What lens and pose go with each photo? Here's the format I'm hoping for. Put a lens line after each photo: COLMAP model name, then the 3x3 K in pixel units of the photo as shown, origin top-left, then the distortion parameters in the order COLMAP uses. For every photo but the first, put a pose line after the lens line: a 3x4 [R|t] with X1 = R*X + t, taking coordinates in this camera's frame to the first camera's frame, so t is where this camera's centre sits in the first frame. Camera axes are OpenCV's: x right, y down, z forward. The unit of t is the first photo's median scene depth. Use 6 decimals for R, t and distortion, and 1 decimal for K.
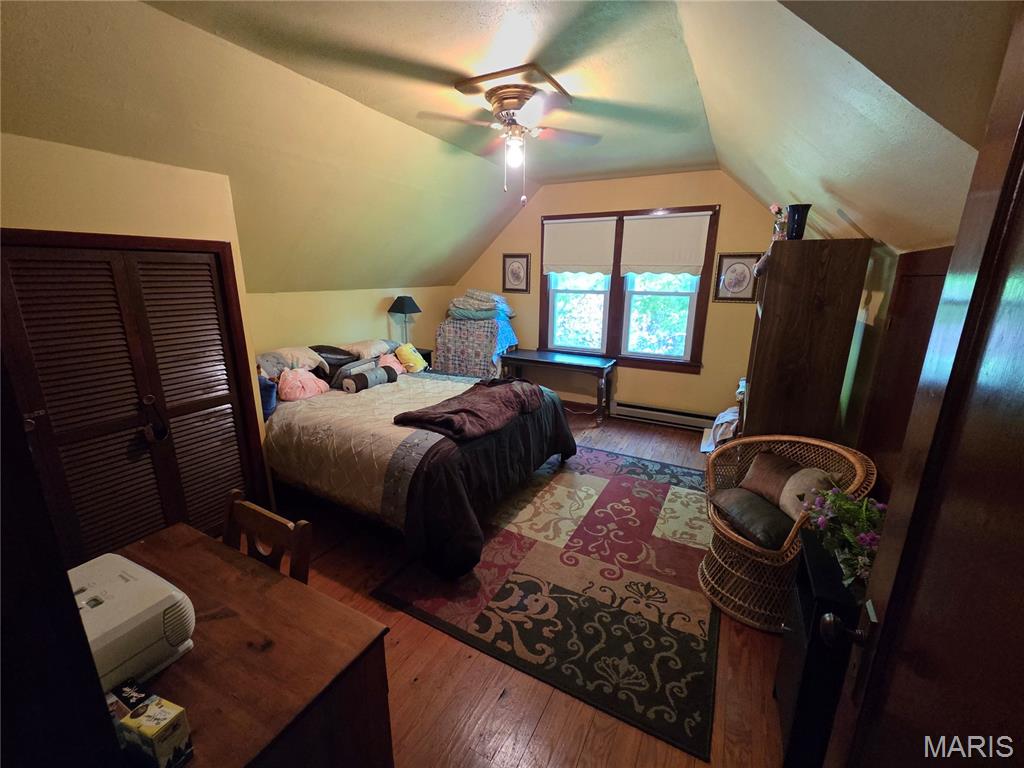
lens RADIAL K [[417.3, 0, 518.4], [0, 417.3, 380.3], [0, 0, 1]] dist [-0.000052, 0.000022]
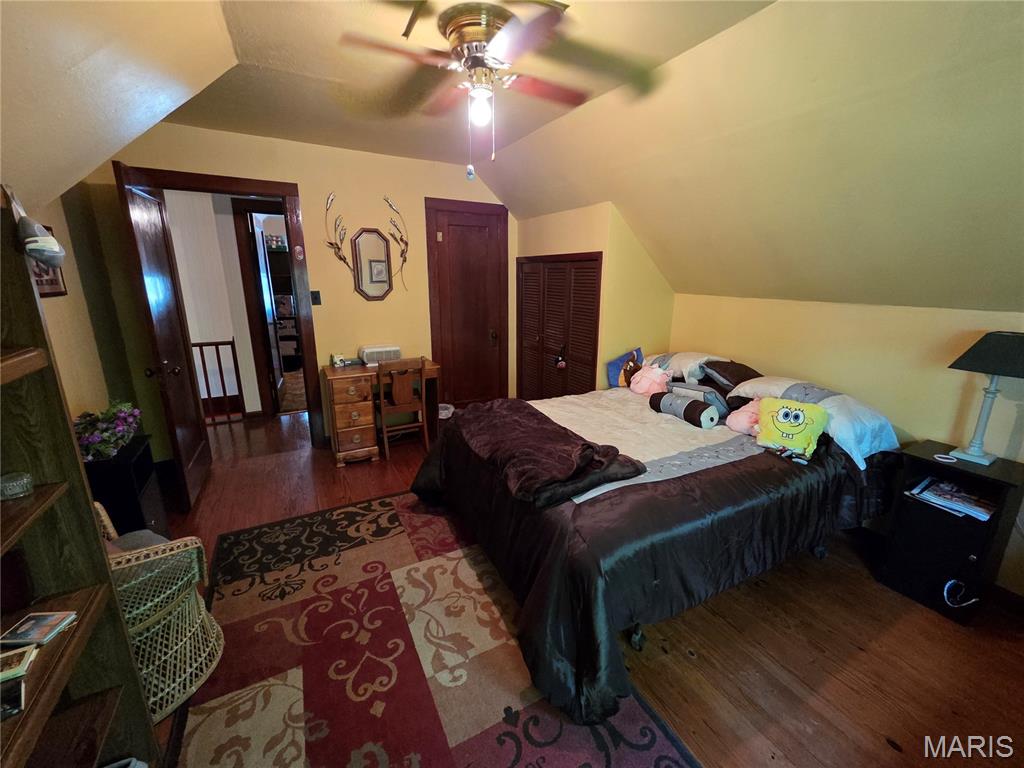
lens RADIAL K [[417.3, 0, 518.4], [0, 417.3, 380.3], [0, 0, 1]] dist [-0.000052, 0.000022]
pose [[-0.551223, 0.197933, -0.810540, 0.647740], [-0.220428, 0.902392, 0.370269, -0.397596], [0.804714, 0.382767, -0.453790, 1.576413]]
